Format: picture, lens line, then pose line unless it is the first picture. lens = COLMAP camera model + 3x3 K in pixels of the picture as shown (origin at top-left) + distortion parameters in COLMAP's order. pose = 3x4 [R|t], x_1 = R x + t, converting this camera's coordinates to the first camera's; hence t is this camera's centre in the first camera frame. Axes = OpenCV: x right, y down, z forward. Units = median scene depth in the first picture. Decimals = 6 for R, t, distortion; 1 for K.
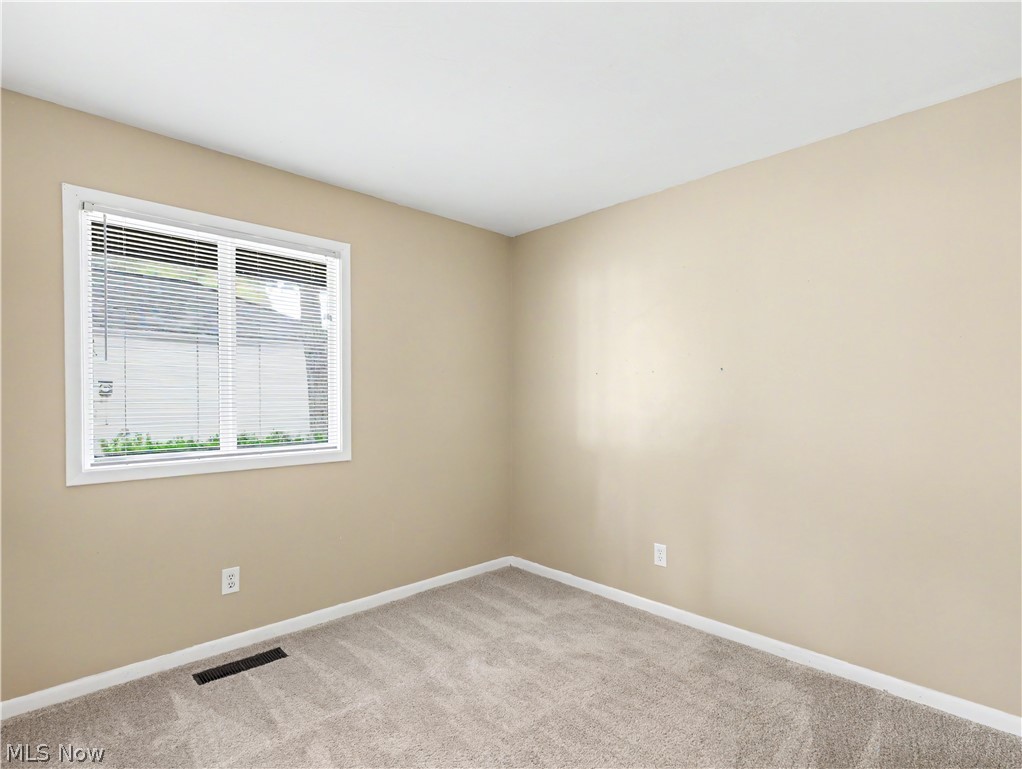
lens RADIAL K [[530.5, 0, 517.5], [0, 530.5, 390.3], [0, 0, 1]] dist [0.018184, -0.001747]
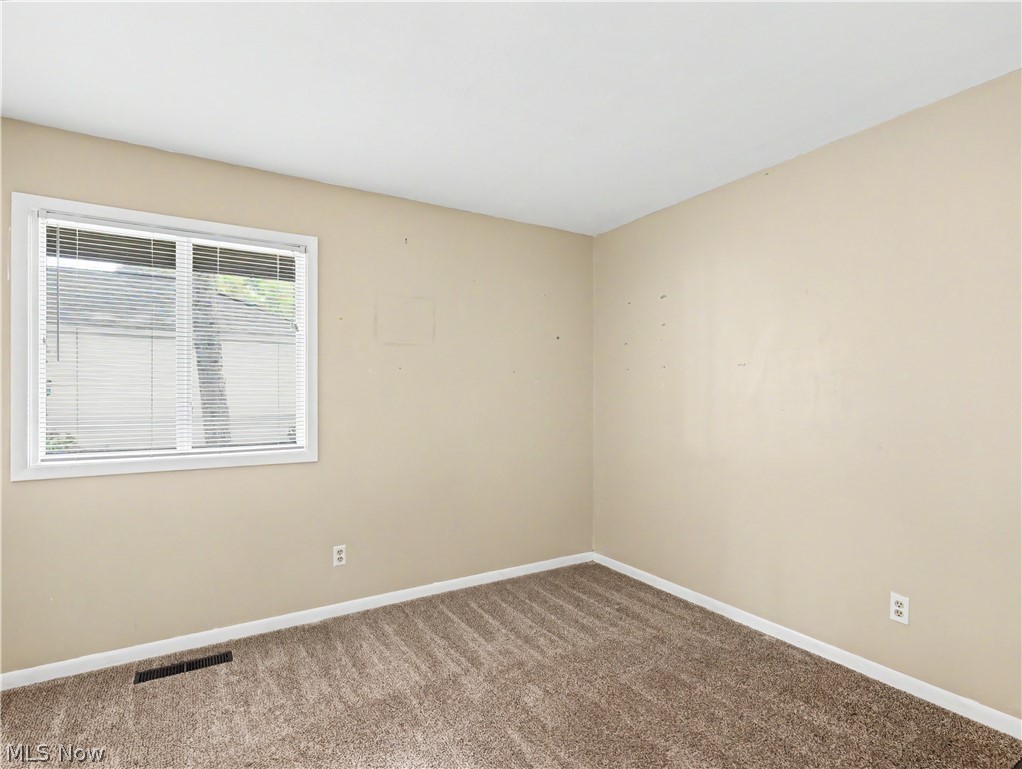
lens RADIAL K [[487.7, 0, 510.1], [0, 487.7, 385.8], [0, 0, 1]] dist [-0.004898, 0.000241]
pose [[0.973069, -0.005633, -0.230447, 0.261230], [0.003746, 0.999956, -0.008625, 0.005437], [0.230485, 0.007529, 0.973047, 0.254931]]
